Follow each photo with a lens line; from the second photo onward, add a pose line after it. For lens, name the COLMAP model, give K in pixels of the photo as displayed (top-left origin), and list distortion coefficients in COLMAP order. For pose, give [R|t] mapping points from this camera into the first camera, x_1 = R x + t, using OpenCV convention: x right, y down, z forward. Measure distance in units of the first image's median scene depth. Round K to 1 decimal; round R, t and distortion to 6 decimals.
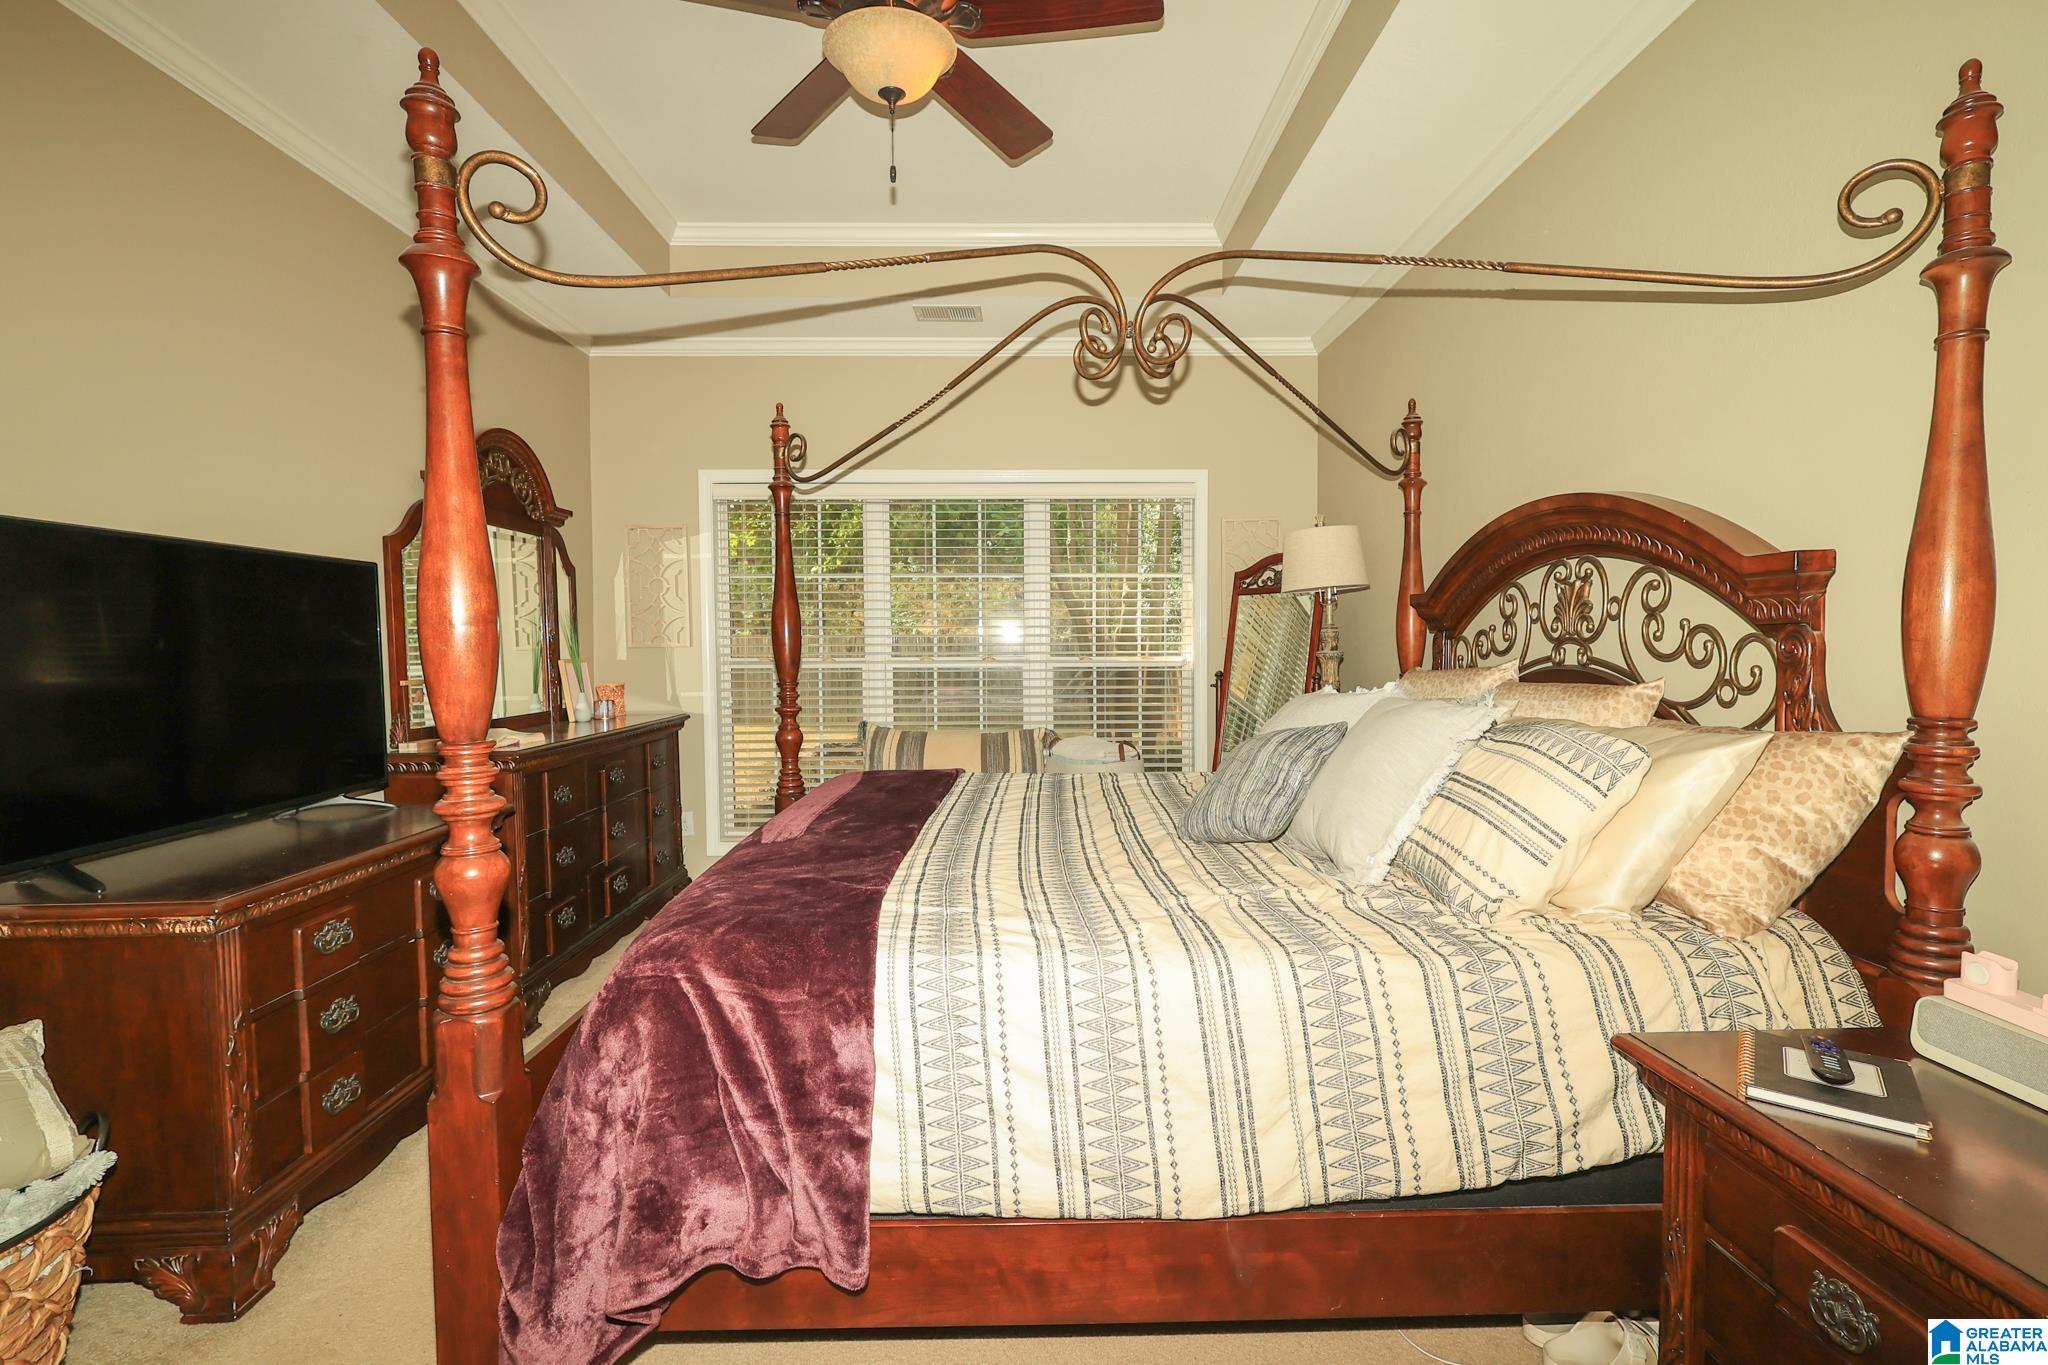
lens RADIAL K [[959.6, 0, 1029.2], [0, 959.6, 690.4], [0, 0, 1]] dist [-0.003118, 0.003331]
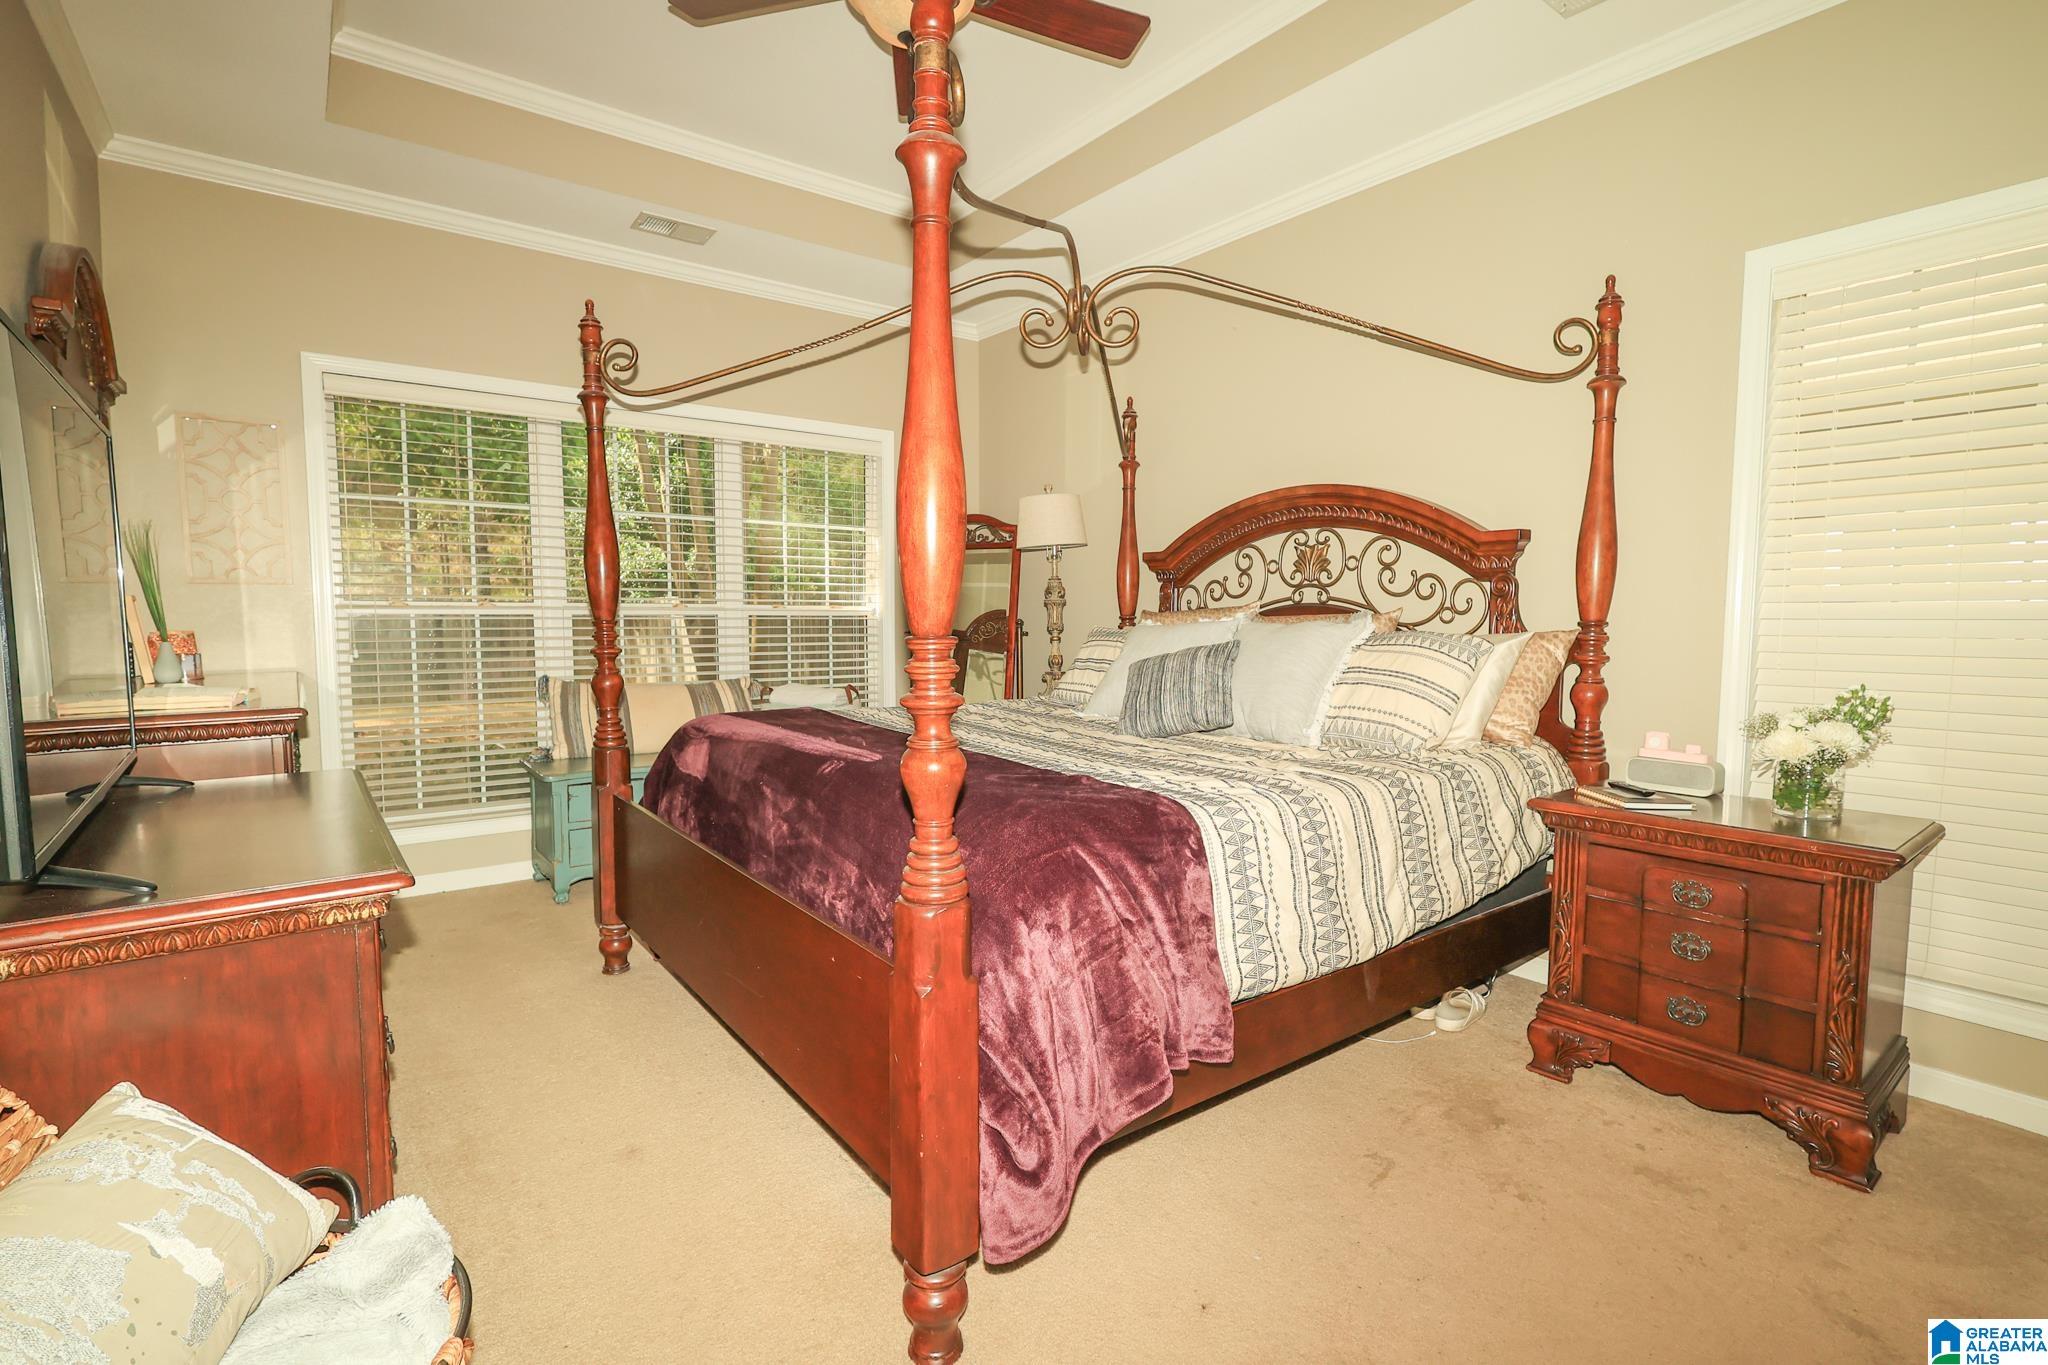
lens RADIAL K [[959.6, 0, 1039.4], [0, 959.6, 681.0], [0, 0, 1]] dist [-0.003118, 0.003331]
pose [[0.808014, -0.033721, 0.588198, -0.753360], [0.020794, 0.999371, 0.028728, 0.050865], [-0.588797, -0.010982, 0.808206, 0.082111]]
